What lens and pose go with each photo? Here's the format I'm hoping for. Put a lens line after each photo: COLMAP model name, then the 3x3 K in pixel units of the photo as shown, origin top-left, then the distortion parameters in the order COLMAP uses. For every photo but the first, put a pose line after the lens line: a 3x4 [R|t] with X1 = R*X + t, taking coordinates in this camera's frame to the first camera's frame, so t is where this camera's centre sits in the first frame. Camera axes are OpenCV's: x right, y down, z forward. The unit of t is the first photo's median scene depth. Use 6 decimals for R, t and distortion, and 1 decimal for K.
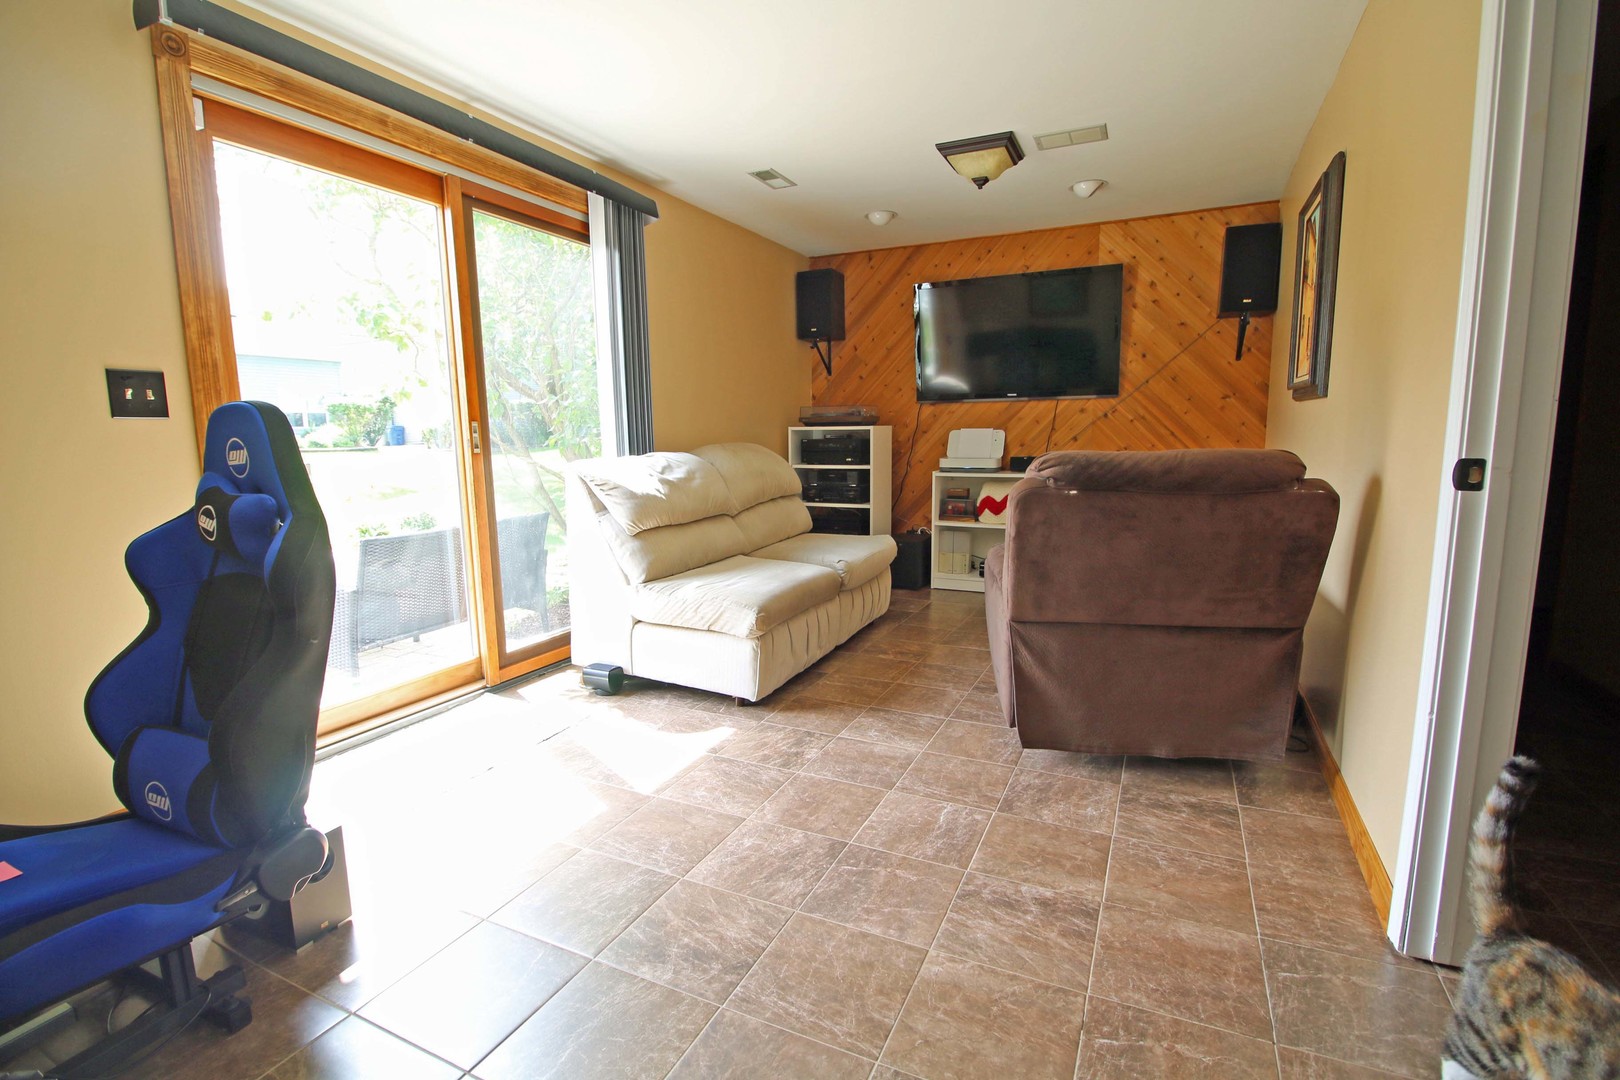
lens RADIAL K [[752.9, 0, 808.7], [0, 752.9, 539.5], [0, 0, 1]] dist [0.000328, 0.000027]
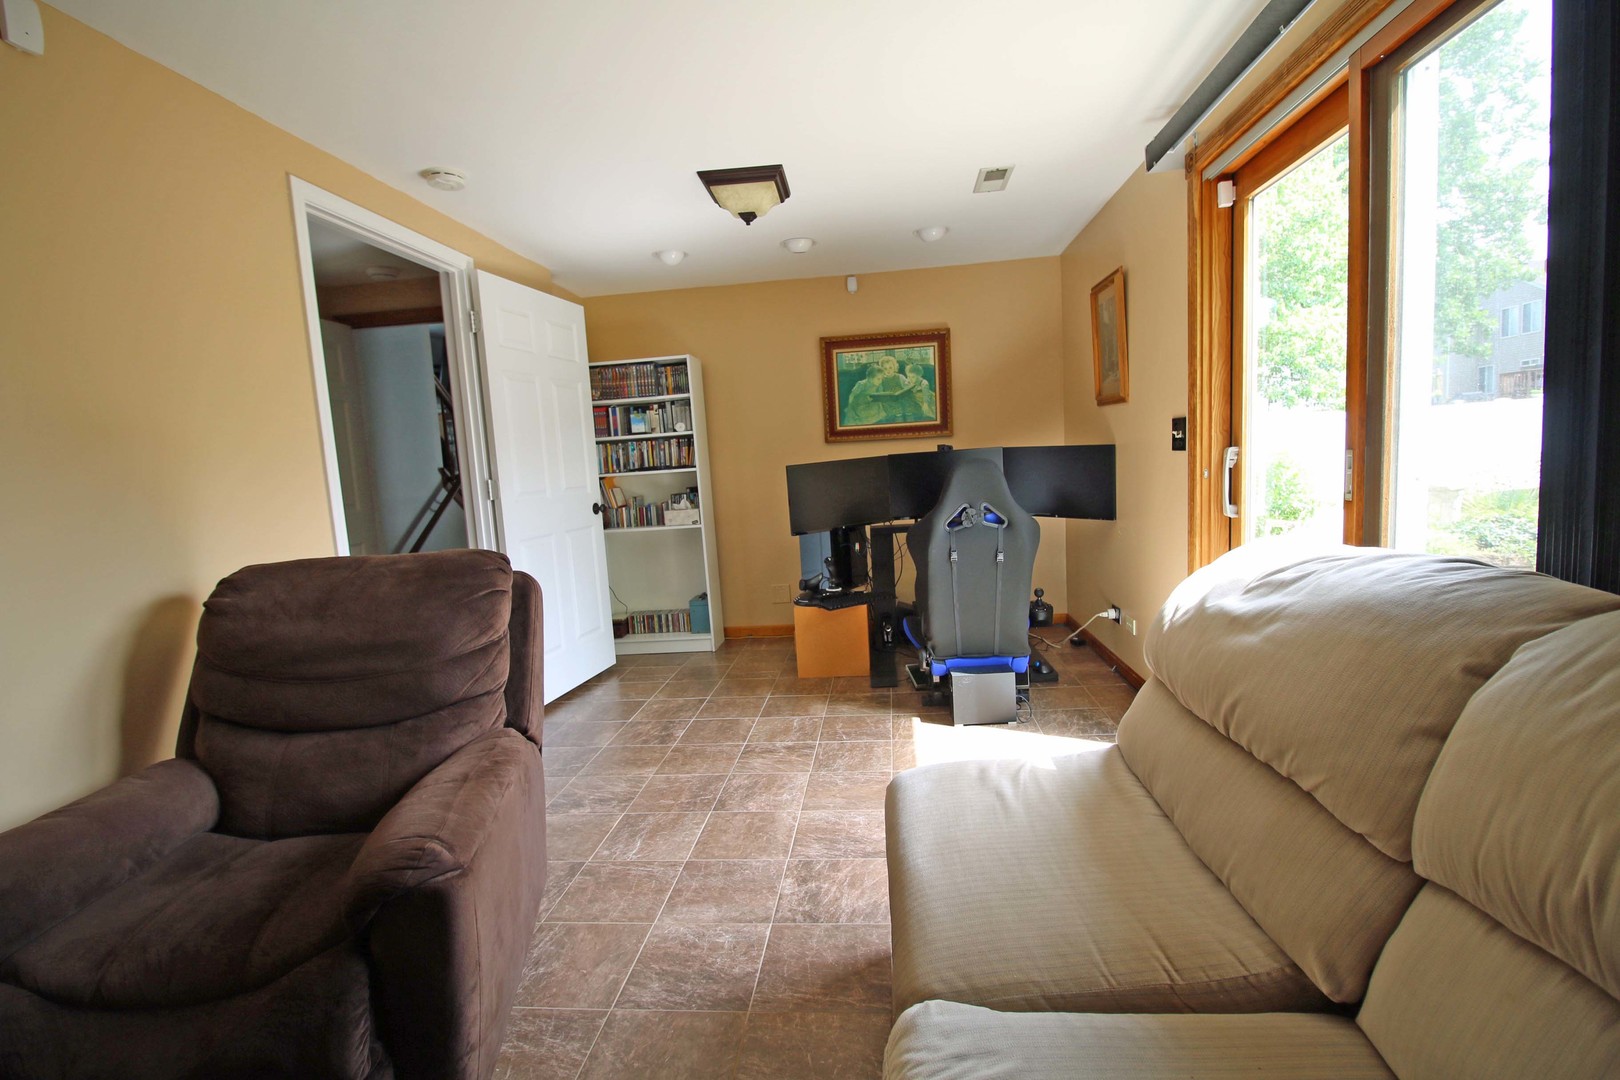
lens RADIAL K [[752.9, 0, 813.2], [0, 752.9, 539.3], [0, 0, 1]] dist [0.000328, 0.000027]
pose [[-0.937177, 0.104971, -0.332688, 0.246485], [0.023530, 0.970504, 0.239933, -0.330903], [0.348061, 0.217032, -0.912004, 1.928957]]
